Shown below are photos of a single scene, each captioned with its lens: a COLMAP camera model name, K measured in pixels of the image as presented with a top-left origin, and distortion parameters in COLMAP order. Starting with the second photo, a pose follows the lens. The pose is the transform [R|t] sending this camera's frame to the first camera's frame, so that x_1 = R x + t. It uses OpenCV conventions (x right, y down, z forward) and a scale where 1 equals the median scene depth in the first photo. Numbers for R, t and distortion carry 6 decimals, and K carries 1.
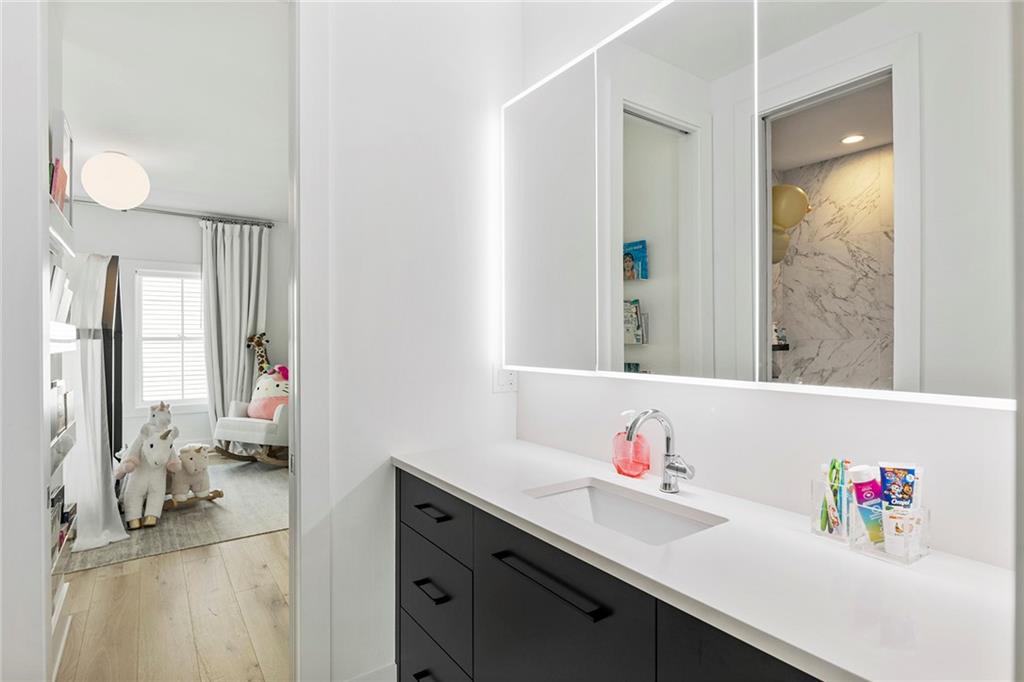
lens RADIAL K [[513.2, 0, 512.0], [0, 513.2, 341.0], [0, 0, 1]] dist [0.000400, 0.000111]
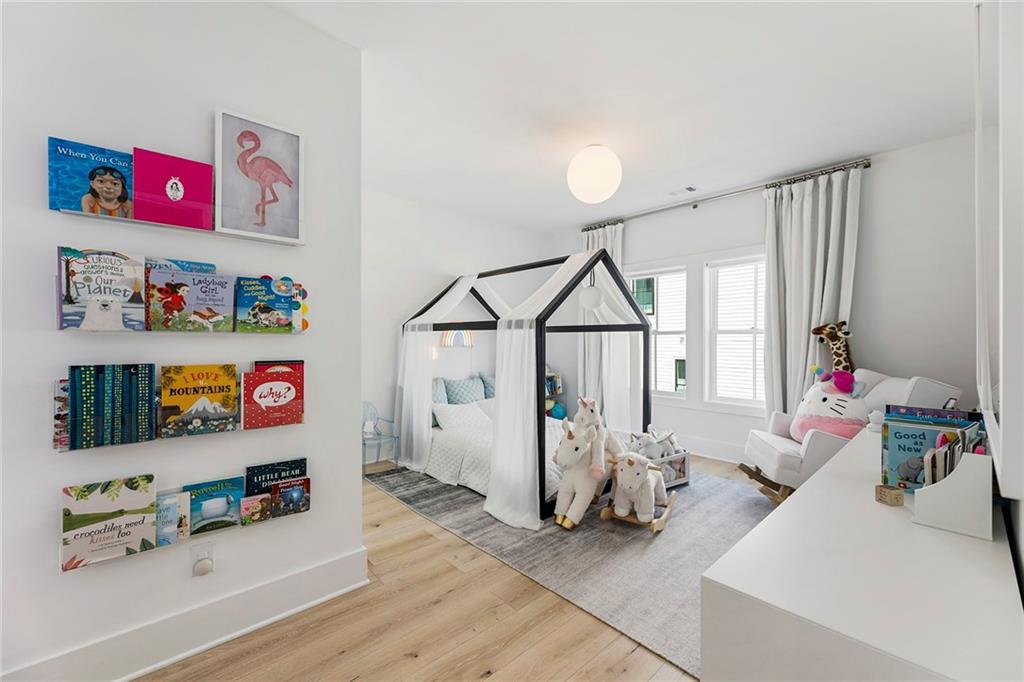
lens RADIAL K [[414.6, 0, 512.0], [0, 414.6, 341.0], [0, 0, 1]] dist [-0.001430, -0.000233]
pose [[0.112244, 0.005243, -0.993667, 0.025758], [0.003424, 0.999978, 0.005663, 0.006527], [0.993675, -0.004038, 0.112224, 0.508566]]
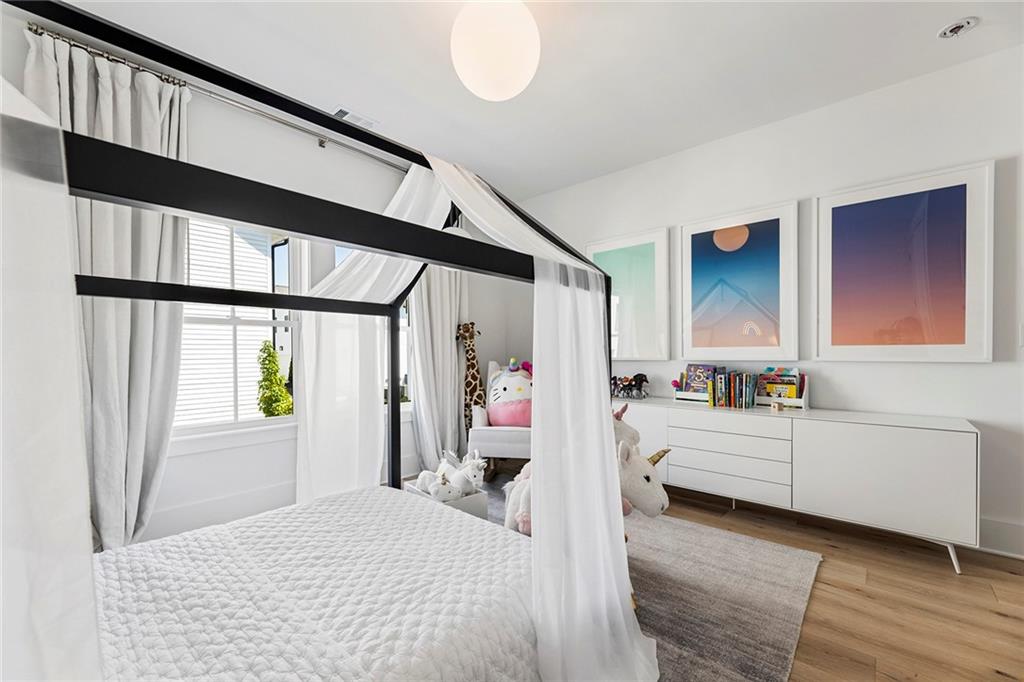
lens RADIAL K [[414.6, 0, 512.0], [0, 414.6, 341.0], [0, 0, 1]] dist [-0.001430, -0.000233]
pose [[0.970196, 0.009785, 0.242123, -0.608898], [-0.004612, 0.999749, -0.021922, 0.029104], [-0.242277, 0.020152, 0.969998, 0.341959]]
